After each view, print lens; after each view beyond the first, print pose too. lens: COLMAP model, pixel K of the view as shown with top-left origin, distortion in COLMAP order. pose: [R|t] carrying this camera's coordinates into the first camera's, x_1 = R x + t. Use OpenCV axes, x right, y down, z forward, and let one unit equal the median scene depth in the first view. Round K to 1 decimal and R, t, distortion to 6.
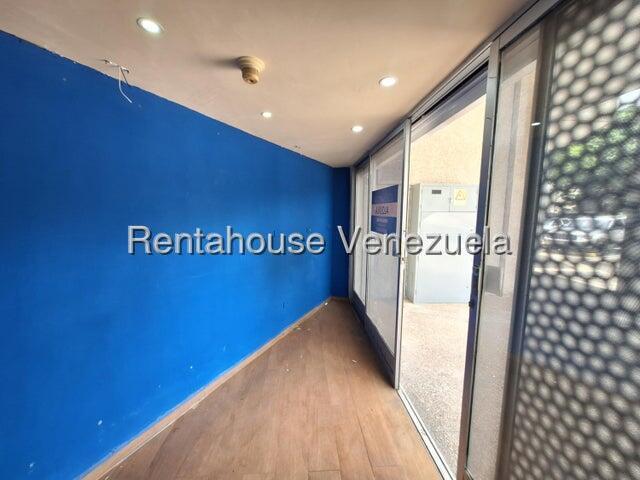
lens RADIAL K [[249.2, 0, 317.9], [0, 249.2, 238.6], [0, 0, 1]] dist [-0.002463, -0.000138]
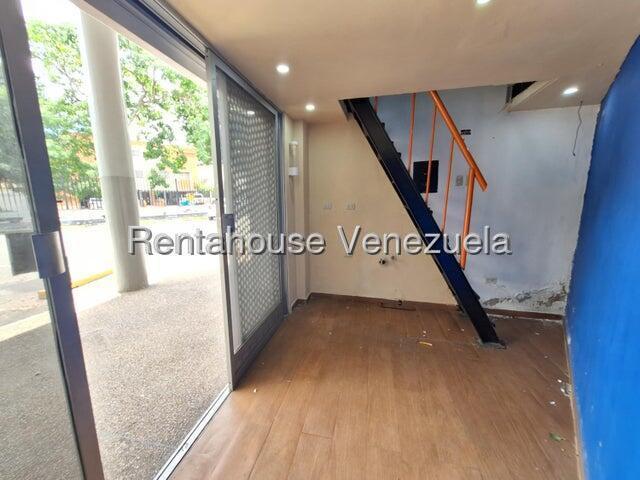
lens RADIAL K [[249.2, 0, 317.9], [0, 249.2, 238.6], [0, 0, 1]] dist [-0.002463, -0.000138]
pose [[-0.962297, -0.047497, 0.267821, -0.160761], [0.026341, 0.963734, 0.265560, -0.071175], [-0.270722, 0.262602, -0.926148, 1.322086]]
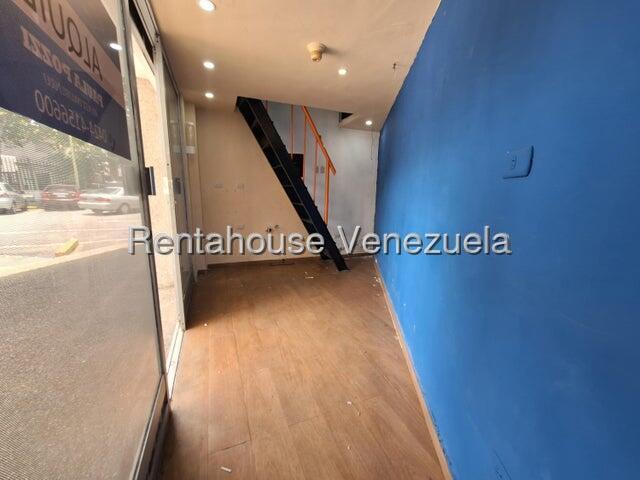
lens RADIAL K [[249.2, 0, 317.9], [0, 249.2, 238.6], [0, 0, 1]] dist [-0.002463, -0.000138]
pose [[-0.943860, 0.033292, -0.328664, 0.167499], [-0.061853, 0.959503, 0.274824, -0.009733], [0.324504, 0.279724, -0.903577, 1.773079]]
